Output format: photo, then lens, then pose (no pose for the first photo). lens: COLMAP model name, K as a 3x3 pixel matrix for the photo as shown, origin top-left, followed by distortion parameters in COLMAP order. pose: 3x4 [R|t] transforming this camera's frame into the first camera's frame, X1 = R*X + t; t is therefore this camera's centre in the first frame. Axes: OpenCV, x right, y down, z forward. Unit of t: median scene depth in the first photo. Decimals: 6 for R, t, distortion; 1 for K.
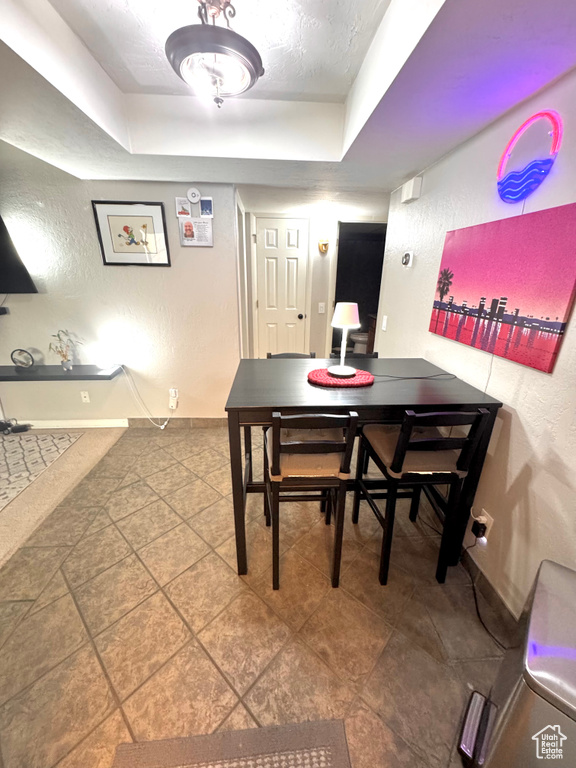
lens RADIAL K [[306.8, 0, 288.0], [0, 306.8, 384.0], [0, 0, 1]] dist [0.000059, 0.000034]
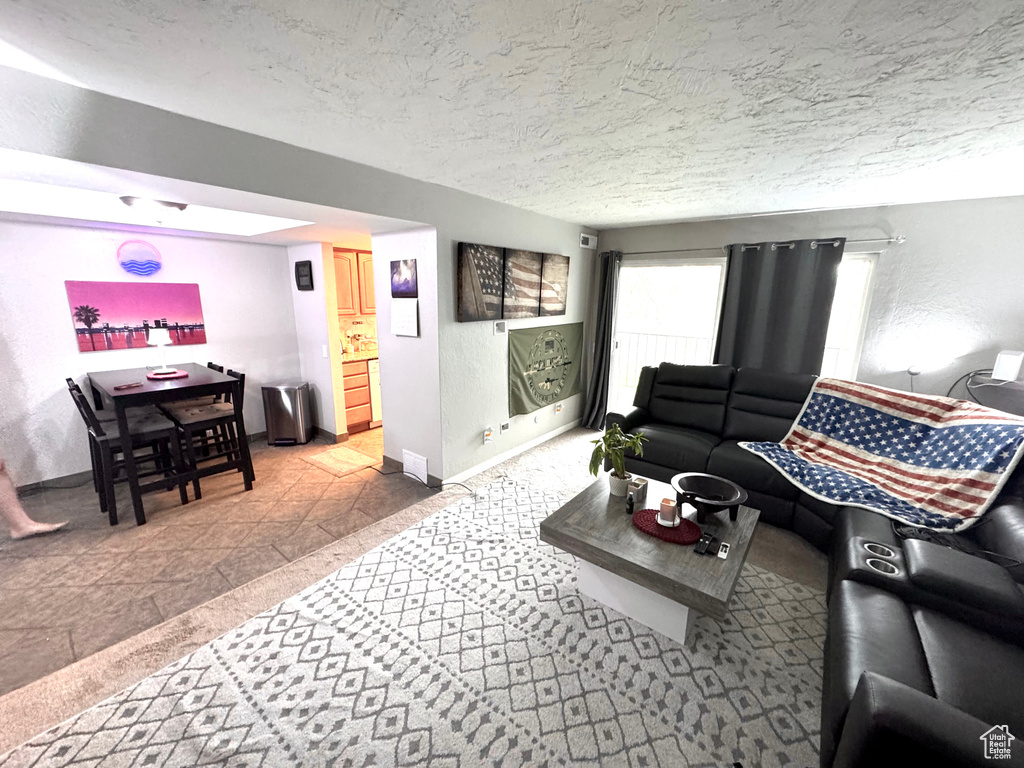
lens RADIAL K [[409.1, 0, 512.0], [0, 409.1, 384.0], [0, 0, 1]] dist [0.000059, 0.000034]
pose [[-0.739621, -0.169521, 0.651324, -2.396766], [0.204235, 0.865590, 0.457211, -0.556547], [-0.641286, 0.471186, -0.605587, 1.113159]]
